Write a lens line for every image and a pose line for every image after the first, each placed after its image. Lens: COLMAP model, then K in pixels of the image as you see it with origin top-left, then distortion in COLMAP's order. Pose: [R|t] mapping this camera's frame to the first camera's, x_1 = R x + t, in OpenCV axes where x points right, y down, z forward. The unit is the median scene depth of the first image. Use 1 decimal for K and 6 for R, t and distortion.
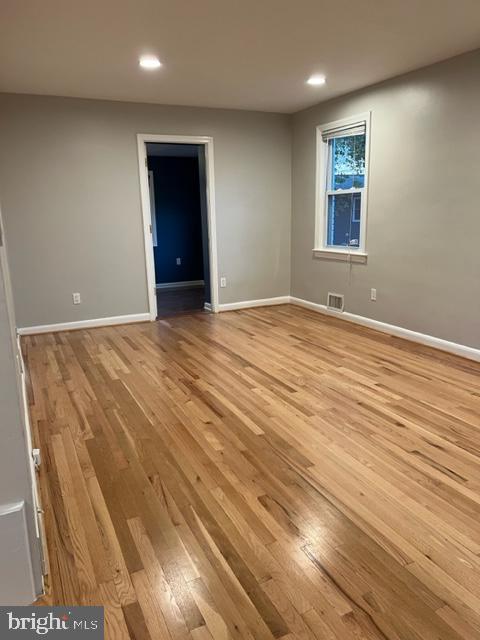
lens RADIAL K [[480.1, 0, 238.0], [0, 480.1, 317.9], [0, 0, 1]] dist [0.078953, -0.018826]
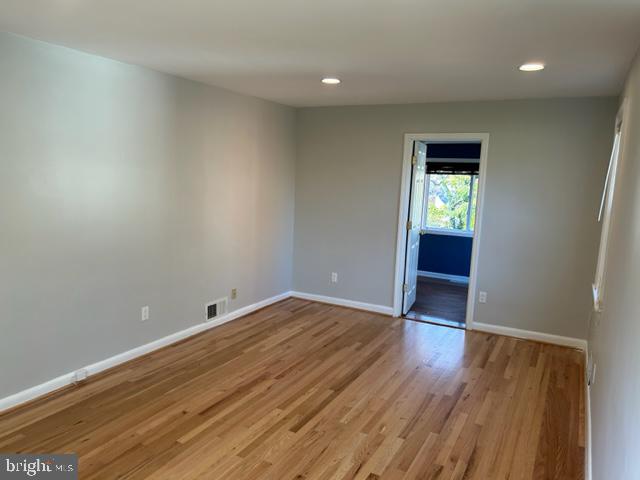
lens RADIAL K [[484.4, 0, 320.0], [0, 484.4, 235.2], [0, 0, 1]] dist [0.036391, -0.050876]
pose [[0.592687, 0.154367, -0.790502, 0.712186], [-0.228716, 0.973316, 0.018584, -0.202984], [0.772276, 0.169786, 0.612178, 0.372063]]
